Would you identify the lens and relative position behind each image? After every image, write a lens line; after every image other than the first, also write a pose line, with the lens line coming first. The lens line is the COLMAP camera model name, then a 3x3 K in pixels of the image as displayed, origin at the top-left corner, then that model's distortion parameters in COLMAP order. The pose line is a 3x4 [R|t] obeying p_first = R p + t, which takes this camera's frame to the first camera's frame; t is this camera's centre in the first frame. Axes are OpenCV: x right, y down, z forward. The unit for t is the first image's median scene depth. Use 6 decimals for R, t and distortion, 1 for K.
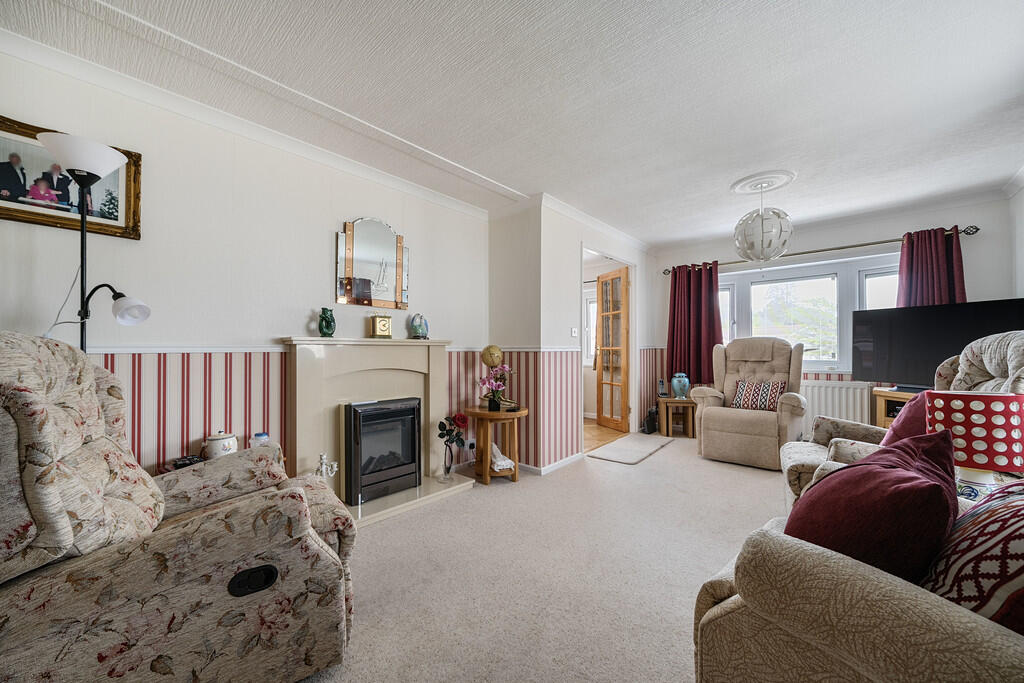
lens RADIAL K [[393.3, 0, 512.0], [0, 393.3, 341.5], [0, 0, 1]] dist [-0.000248, 0.000182]
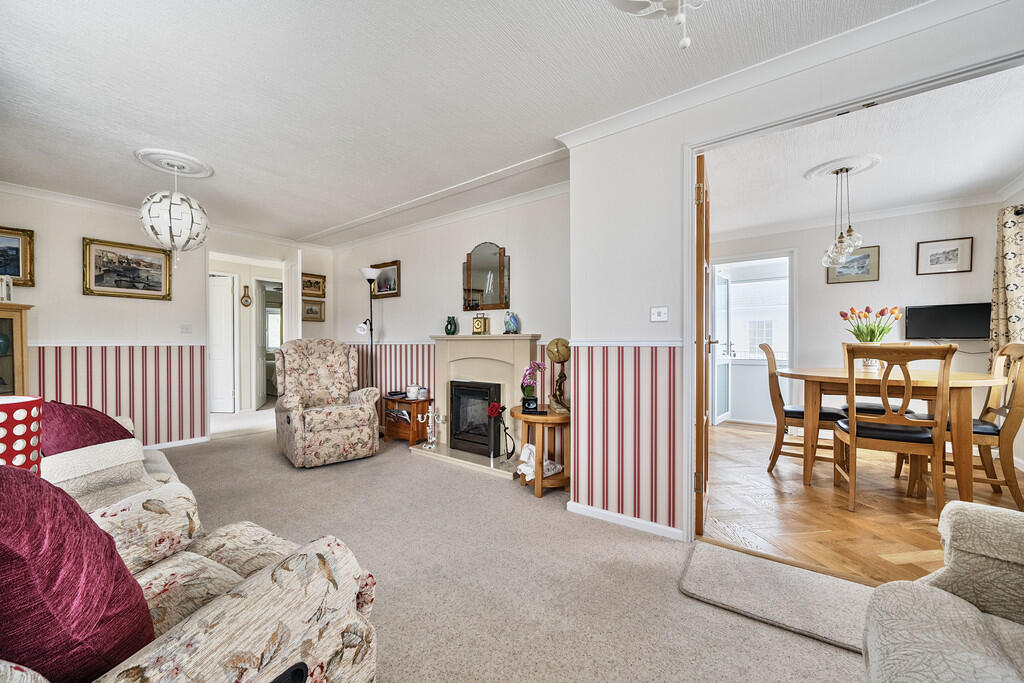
lens RADIAL K [[393.3, 0, 512.0], [0, 393.3, 341.5], [0, 0, 1]] dist [-0.000248, 0.000182]
pose [[0.075549, -0.003081, -0.997137, 1.005004], [0.016707, 0.999859, -0.001823, 0.020014], [0.997002, -0.016521, 0.075590, 1.022764]]
